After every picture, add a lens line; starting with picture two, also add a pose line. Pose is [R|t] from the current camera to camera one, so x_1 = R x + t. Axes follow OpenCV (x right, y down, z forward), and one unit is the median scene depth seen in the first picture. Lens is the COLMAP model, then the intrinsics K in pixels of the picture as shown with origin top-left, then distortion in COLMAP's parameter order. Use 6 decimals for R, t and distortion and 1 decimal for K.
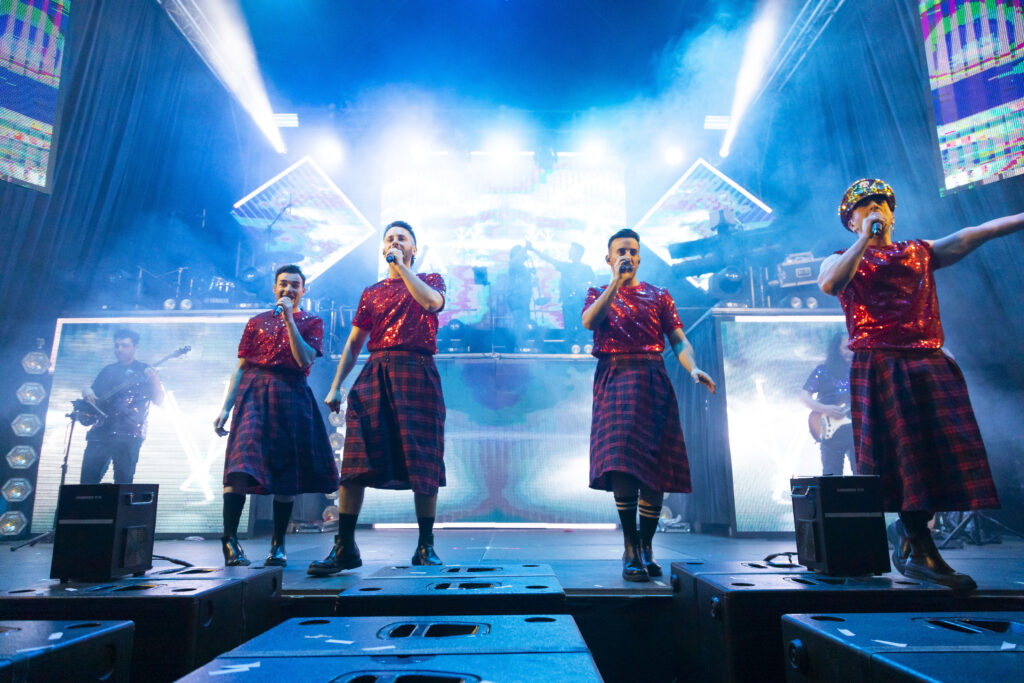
lens RADIAL K [[677.6, 0, 515.8], [0, 677.6, 344.1], [0, 0, 1]] dist [0.002443, 0.001437]
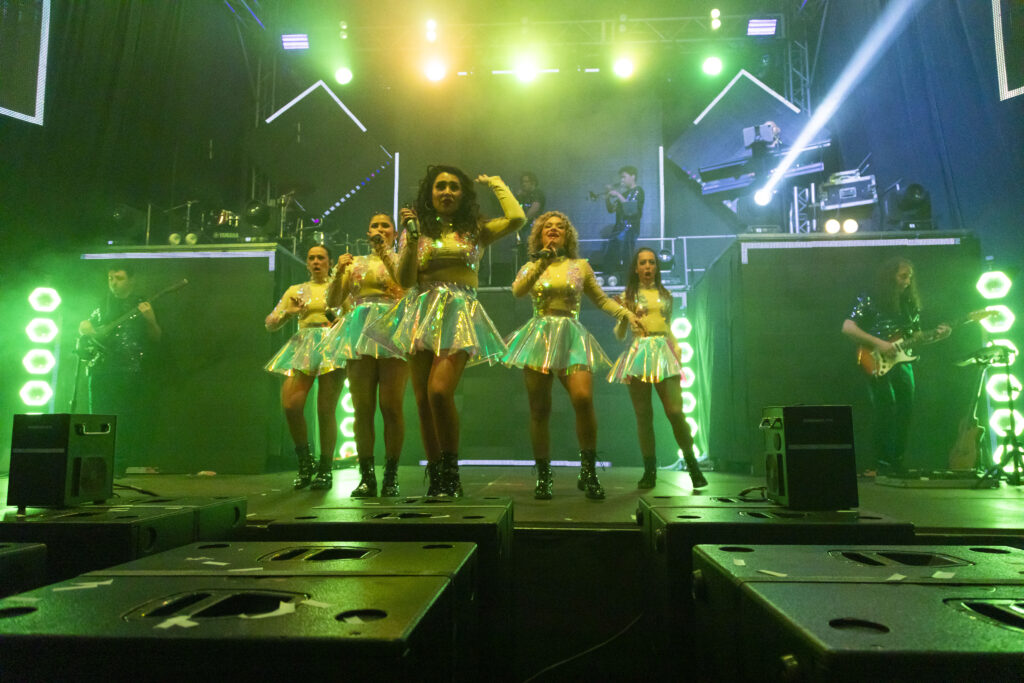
lens RADIAL K [[703.5, 0, 512.0], [0, 703.5, 341.5], [0, 0, 1]] dist [0.021381, 0.000917]
pose [[0.997558, -0.006138, -0.069572, 0.055627], [0.012237, 0.996082, 0.087581, 0.006246], [0.068762, -0.088219, 0.993725, 0.005327]]
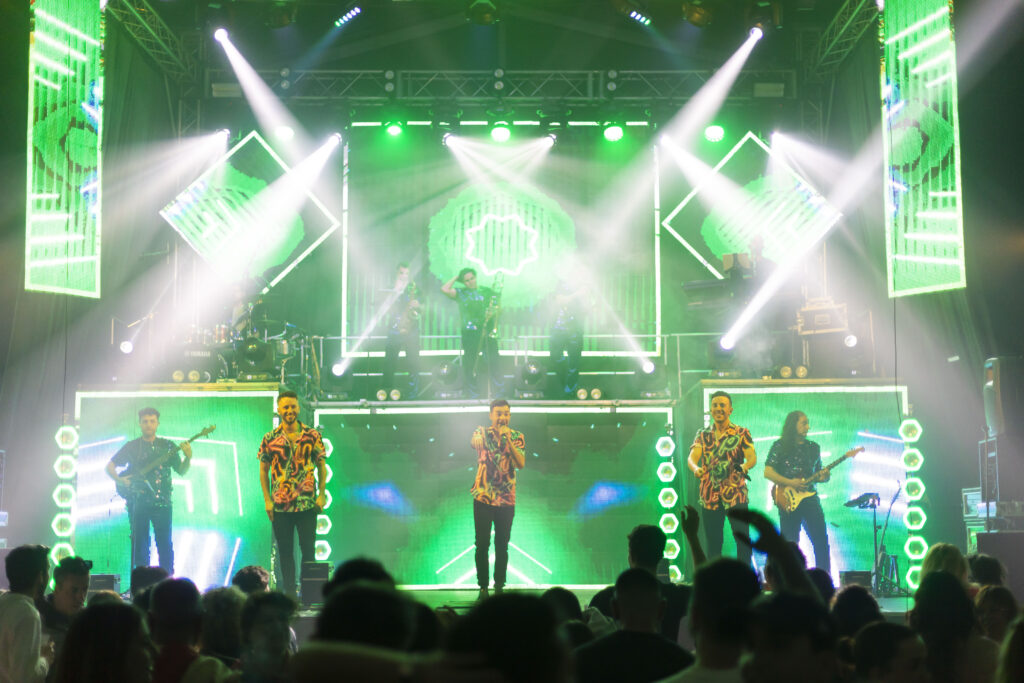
lens RADIAL K [[1456.4, 0, 512.0], [0, 1456.4, 341.5], [0, 0, 1]] dist [0.073809, 0.020337]
pose [[0.999877, 0.001778, -0.015599, 0.046461], [-0.000298, 0.995538, 0.094366, -0.388350], [0.015697, -0.094349, 0.995415, -1.462932]]
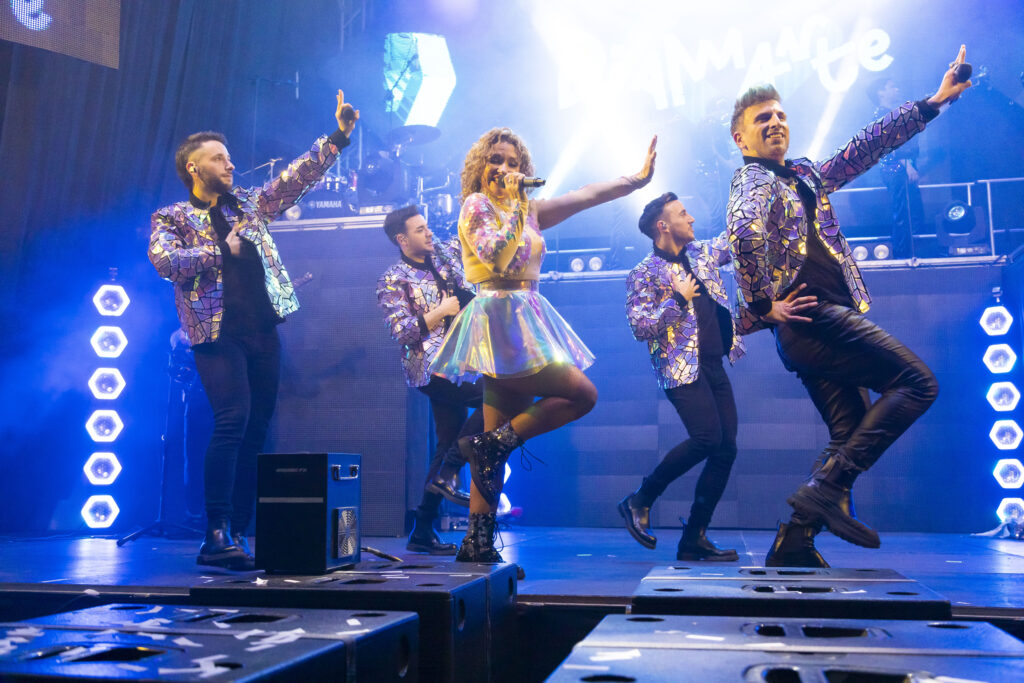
lens RADIAL K [[1055.2, 0, 512.0], [0, 1055.2, 341.5], [0, 0, 1]] dist [0.025378, 0.009065]
pose [[0.978936, -0.023509, -0.202807, -0.049225], [0.040731, 0.995868, 0.081169, -0.005160], [0.200061, -0.087720, 0.975849, -0.054318]]
